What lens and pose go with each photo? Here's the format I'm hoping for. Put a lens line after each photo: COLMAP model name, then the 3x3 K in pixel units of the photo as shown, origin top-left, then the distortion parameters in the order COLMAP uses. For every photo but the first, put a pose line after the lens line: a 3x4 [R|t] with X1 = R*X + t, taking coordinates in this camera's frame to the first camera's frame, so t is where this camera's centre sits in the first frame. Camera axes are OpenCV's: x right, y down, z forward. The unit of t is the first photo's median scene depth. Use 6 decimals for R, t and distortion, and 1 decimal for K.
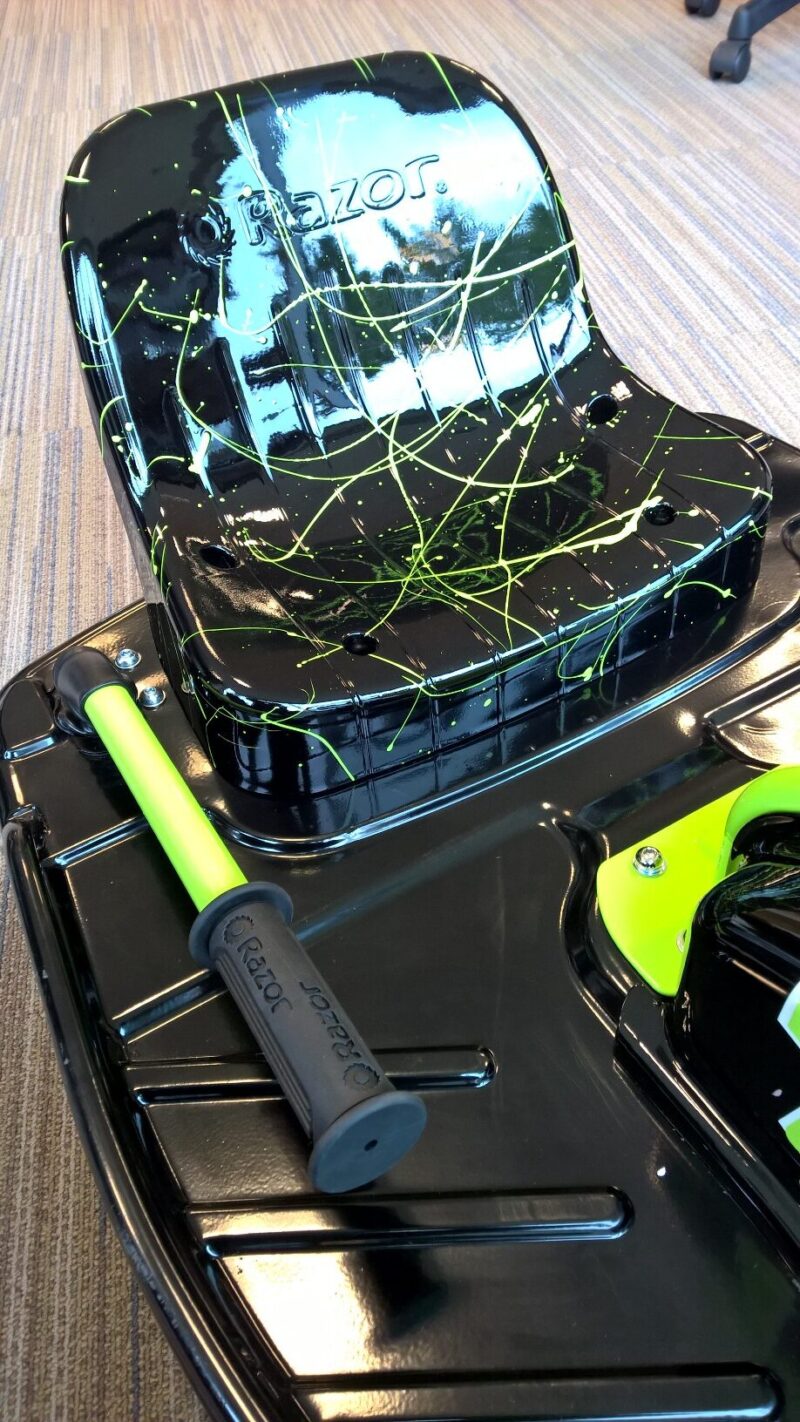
lens RADIAL K [[1046.8, 0, 401.3], [0, 1046.8, 719.1], [0, 0, 1]] dist [0.028422, -0.009269]
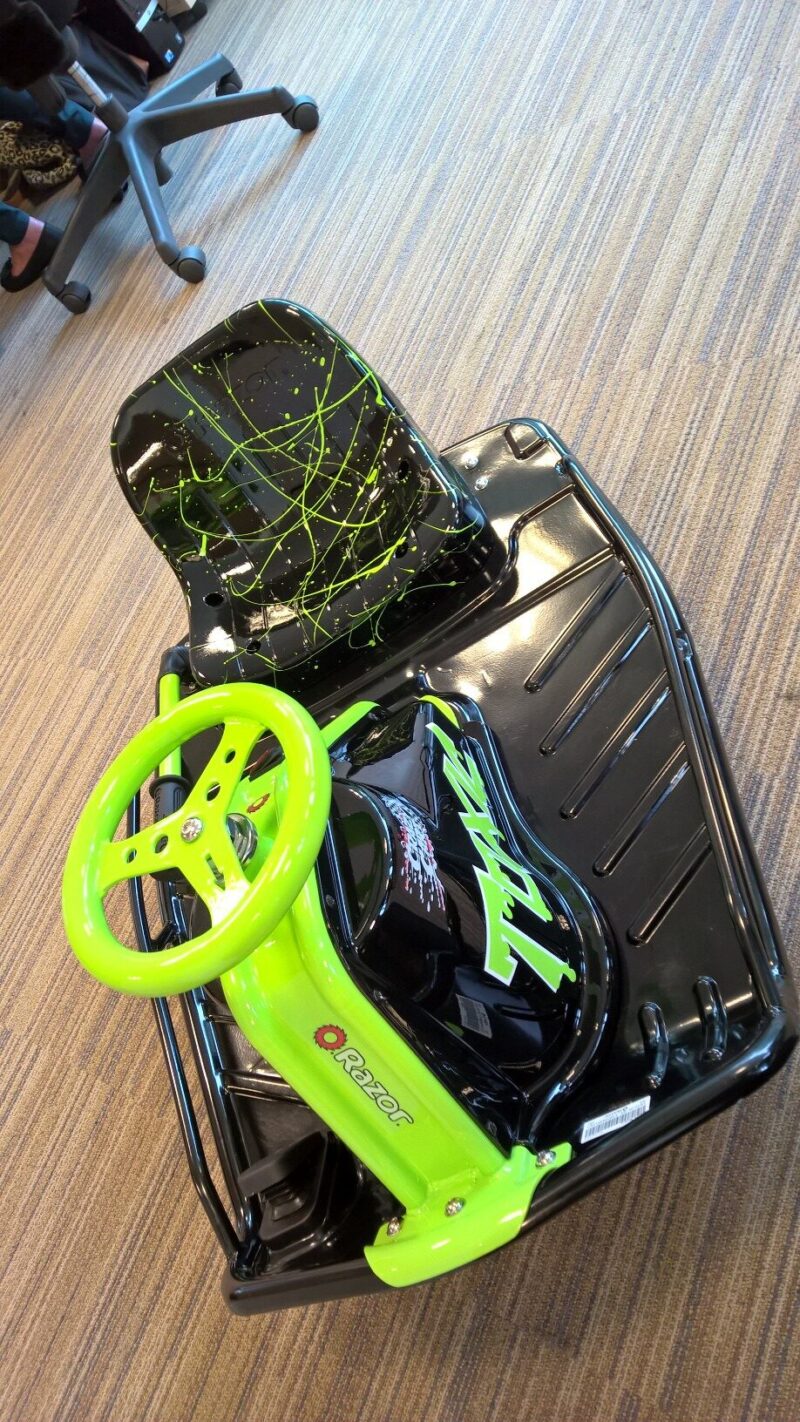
lens RADIAL K [[1046.8, 0, 401.3], [0, 1046.8, 719.1], [0, 0, 1]] dist [0.028422, -0.009269]
pose [[0.853140, -0.030604, -0.520784, 1.091379], [0.173393, 0.958158, 0.227744, -0.302260], [0.492023, -0.284598, 0.822750, -0.533523]]
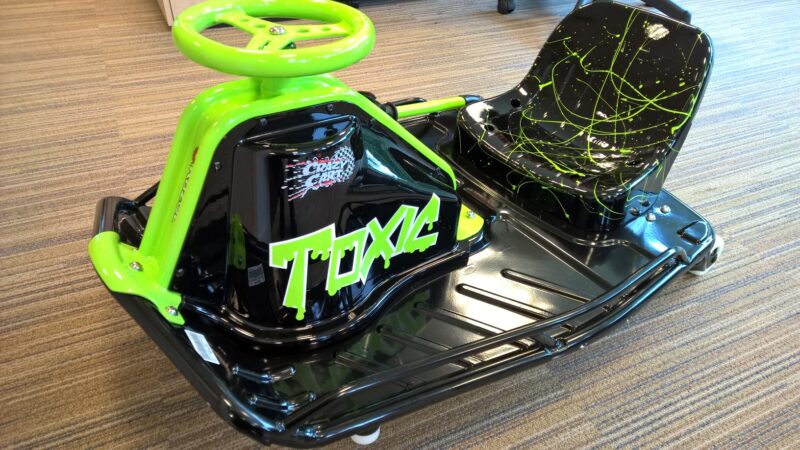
lens RADIAL K [[588.9, 0, 400.0], [0, 588.9, 225.0], [0, 0, 1]] dist [0.028422, -0.009269]
pose [[0.104125, 0.643975, -0.757928, 1.342879], [-0.735524, 0.562816, 0.377151, -0.340696], [0.669450, 0.518203, 0.532262, -0.062752]]
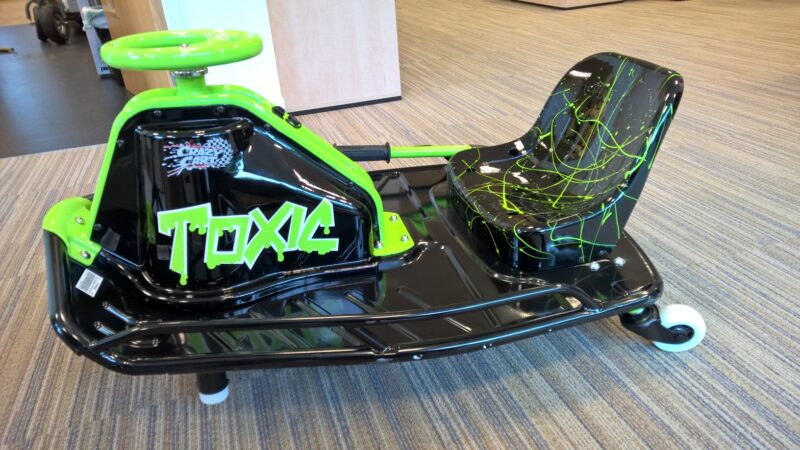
lens RADIAL K [[588.9, 0, 400.0], [0, 588.9, 225.0], [0, 0, 1]] dist [0.028422, -0.009269]
pose [[-0.284101, 0.499281, -0.818538, 1.464030], [-0.628821, 0.547438, 0.552173, -0.767685], [0.723789, 0.671587, 0.158431, 0.523083]]
